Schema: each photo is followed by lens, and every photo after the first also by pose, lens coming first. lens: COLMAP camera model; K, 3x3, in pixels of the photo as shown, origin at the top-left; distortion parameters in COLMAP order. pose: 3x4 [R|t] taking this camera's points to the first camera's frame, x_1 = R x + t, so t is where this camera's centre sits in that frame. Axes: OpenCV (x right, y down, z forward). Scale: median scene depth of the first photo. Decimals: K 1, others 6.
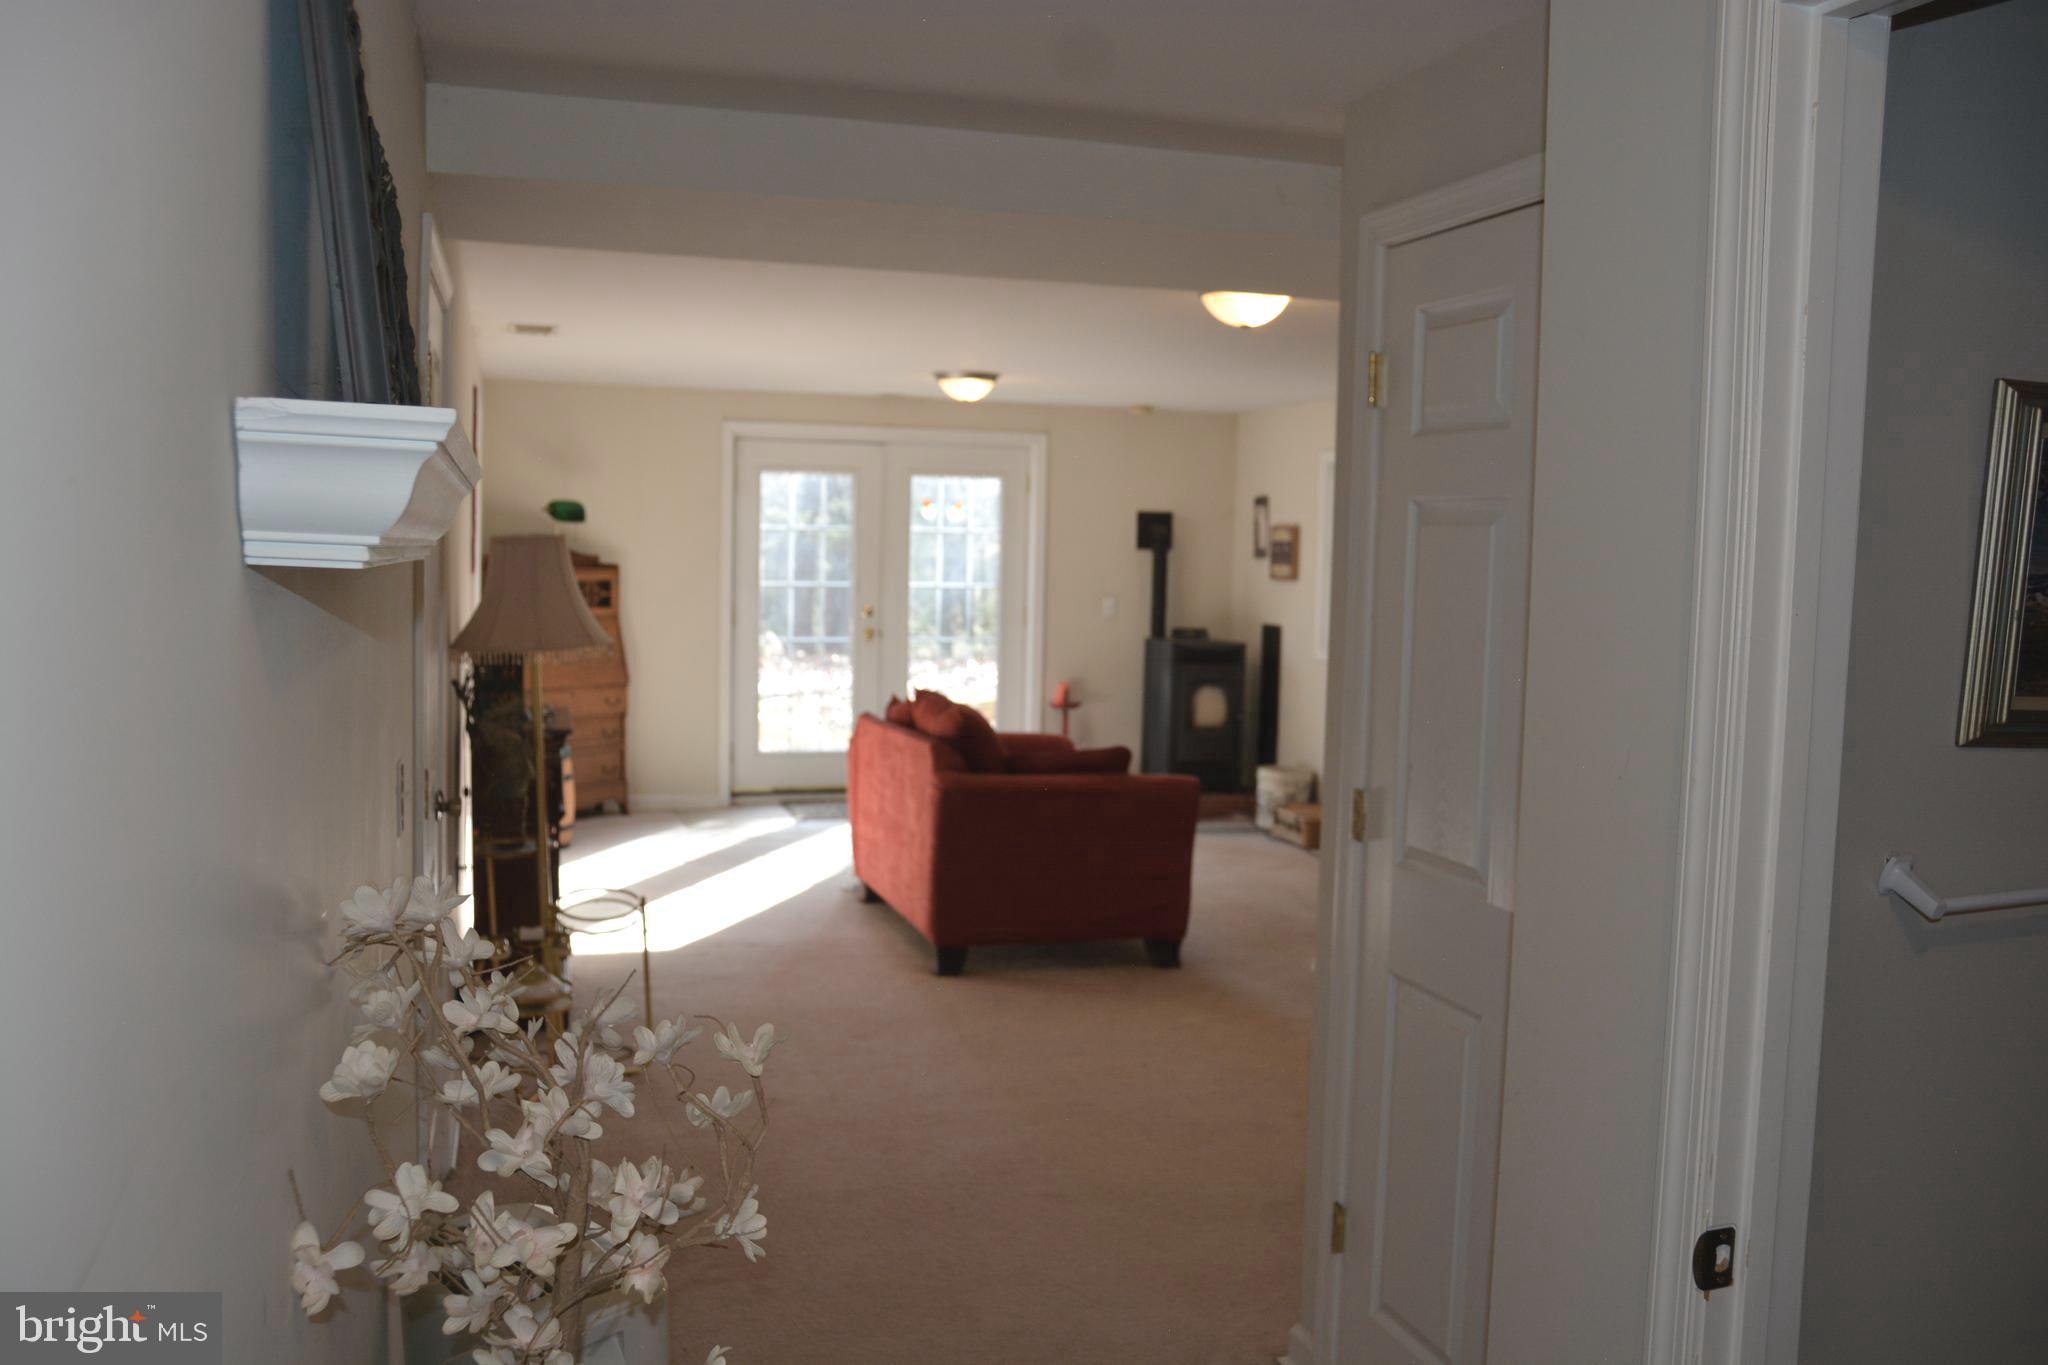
lens RADIAL K [[1707.3, 0, 1020.2], [0, 1707.3, 693.5], [0, 0, 1]] dist [-0.142925, 0.155447]
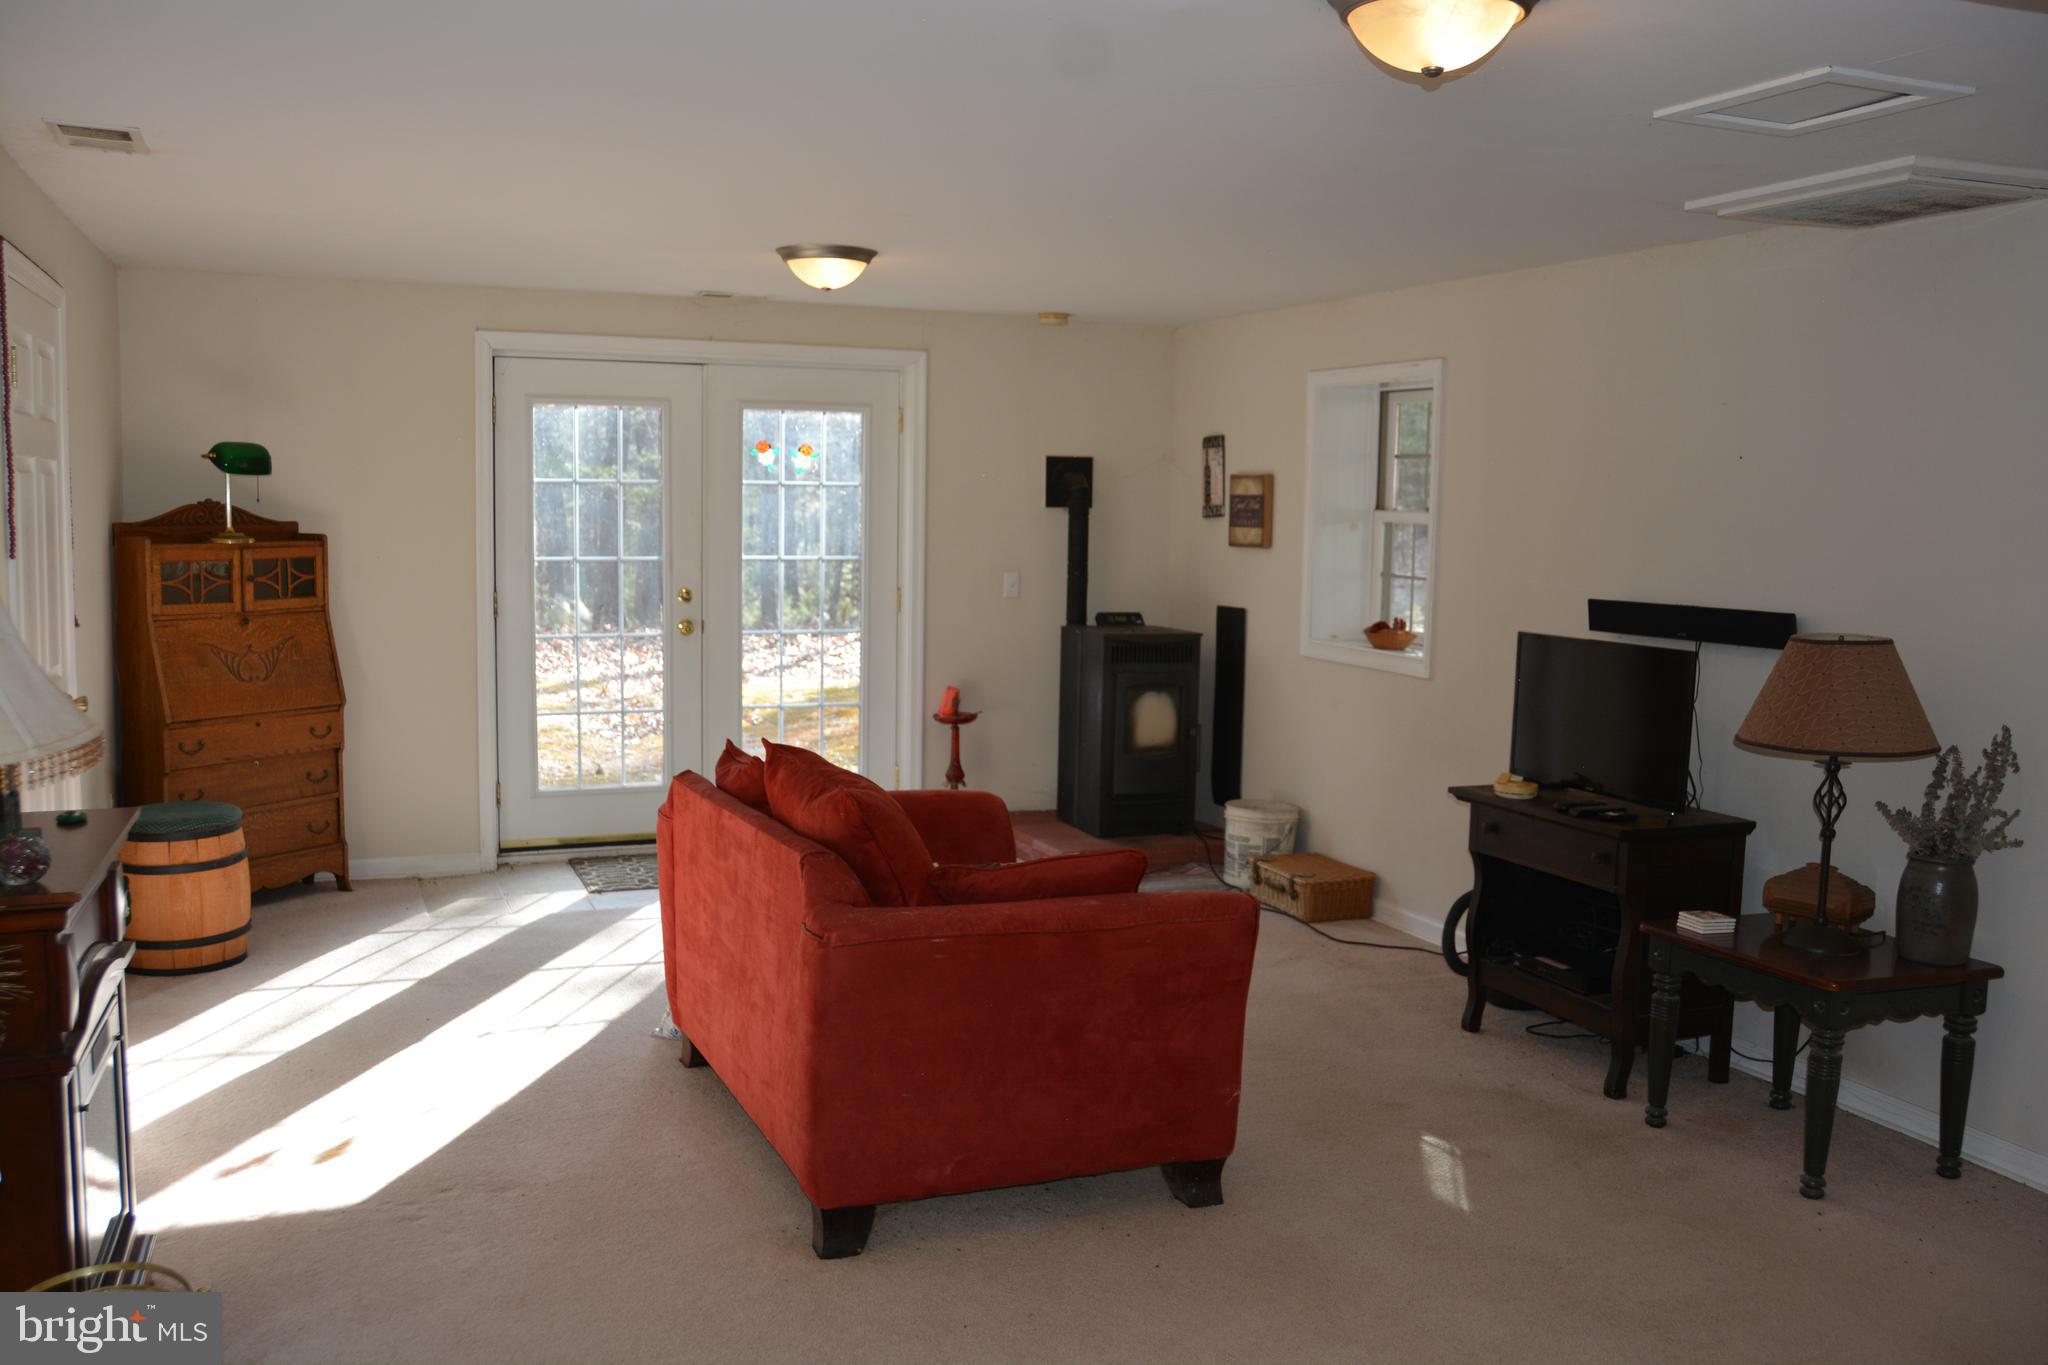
lens RADIAL K [[1707.3, 0, 1020.2], [0, 1707.3, 693.5], [0, 0, 1]] dist [-0.142925, 0.155447]
pose [[0.994311, -0.016586, 0.105218, -0.024939], [0.013943, 0.999570, 0.025805, -0.024017], [-0.105600, -0.024191, 0.994114, 0.275558]]
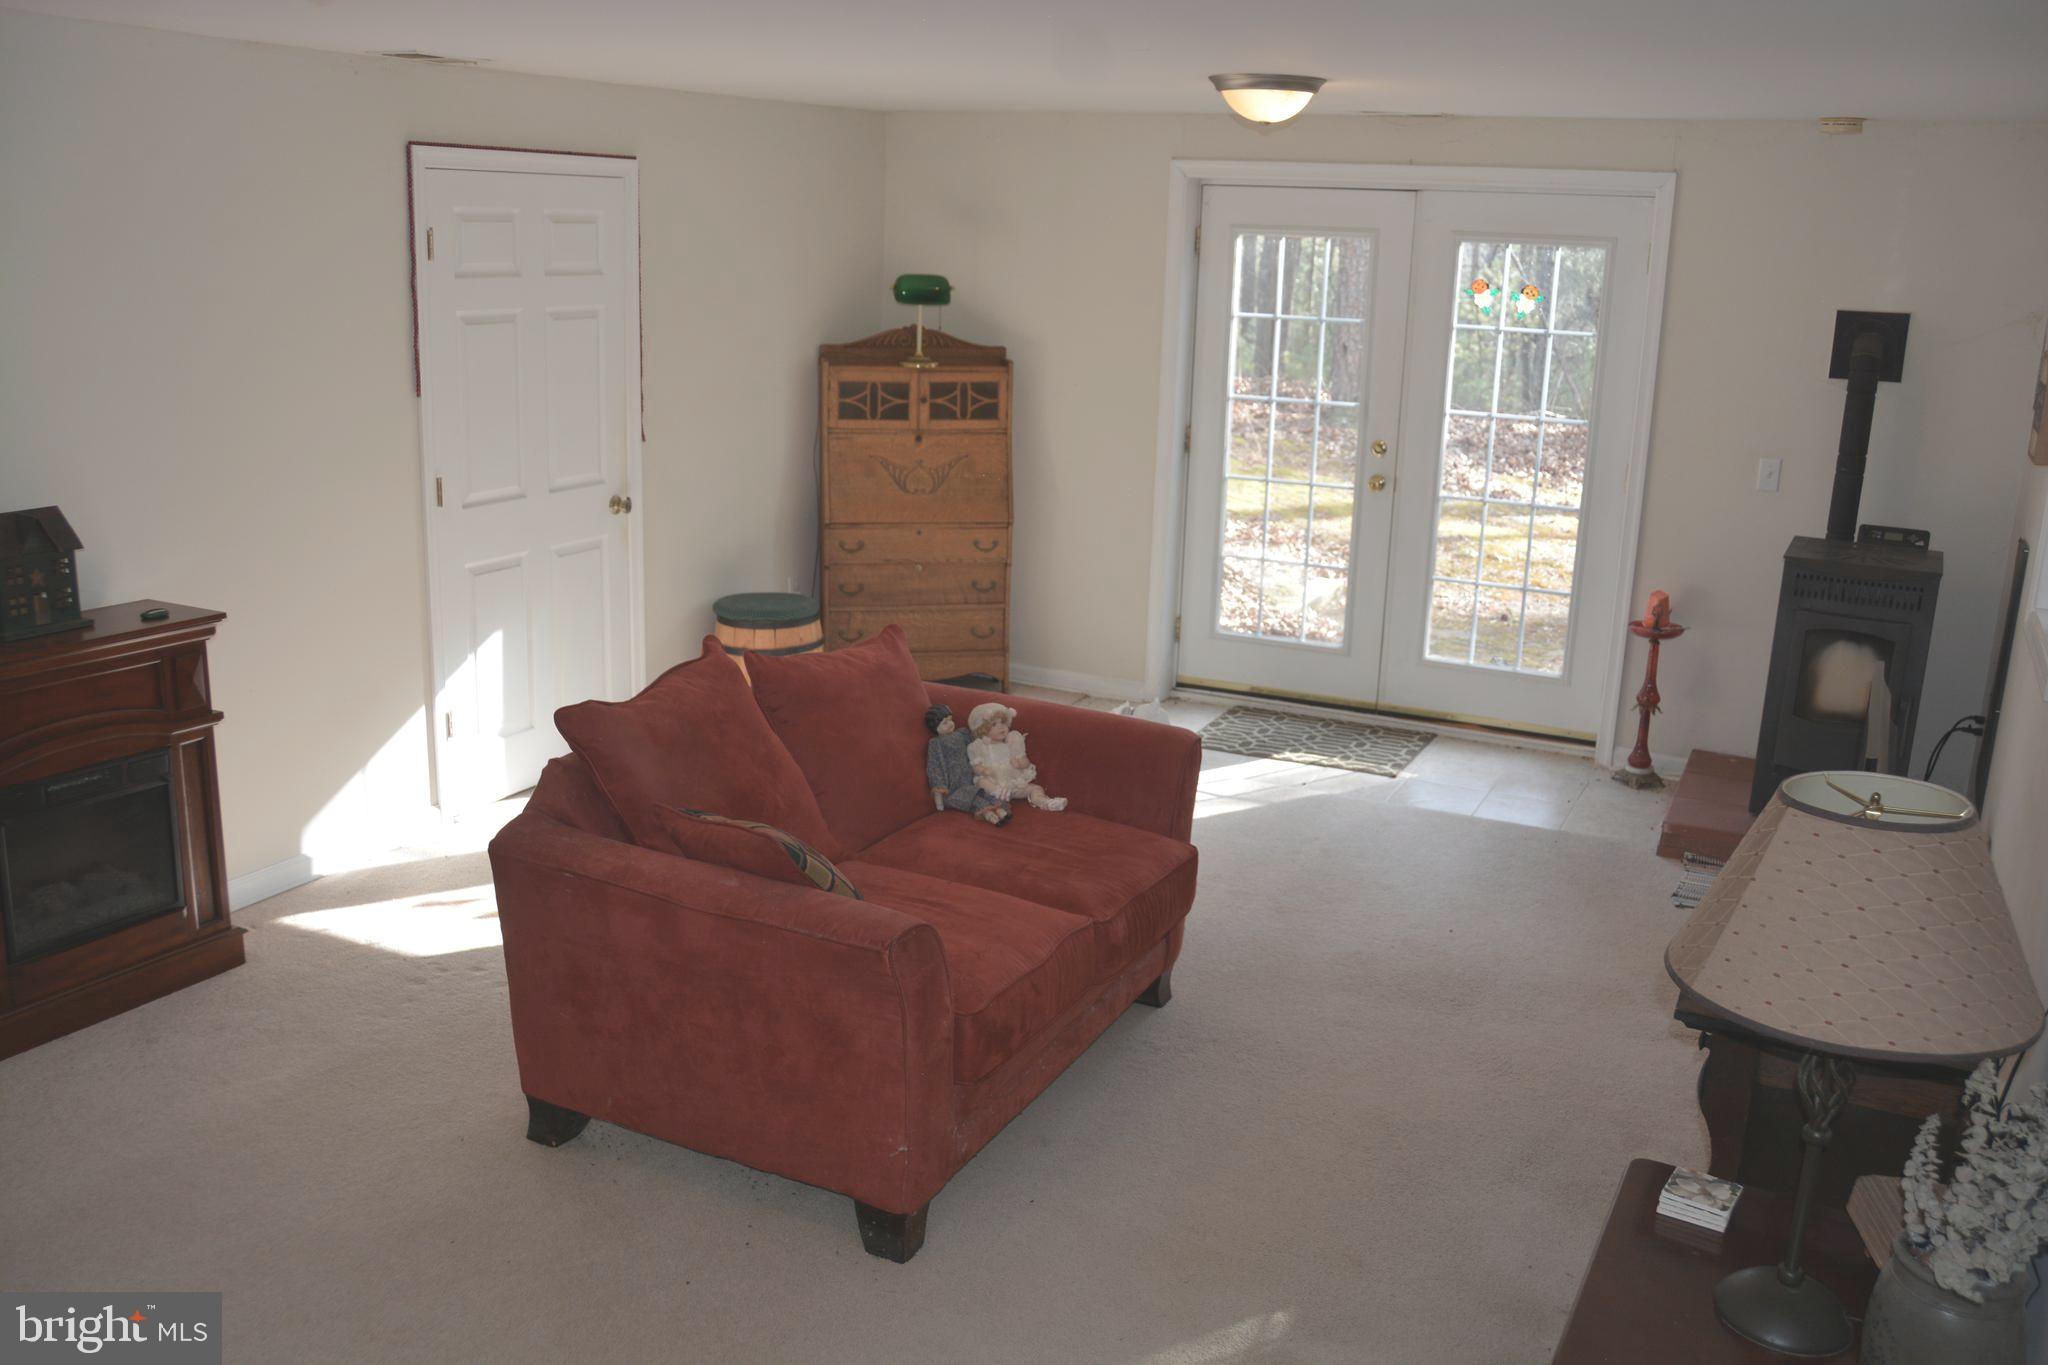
lens RADIAL K [[1707.3, 0, 1020.2], [0, 1707.3, 693.5], [0, 0, 1]] dist [-0.142925, 0.155447]
pose [[0.742120, 0.174616, -0.647122, 0.267693], [-0.072538, 0.980722, 0.181446, -0.067802], [0.666330, -0.087714, 0.740480, 0.431750]]
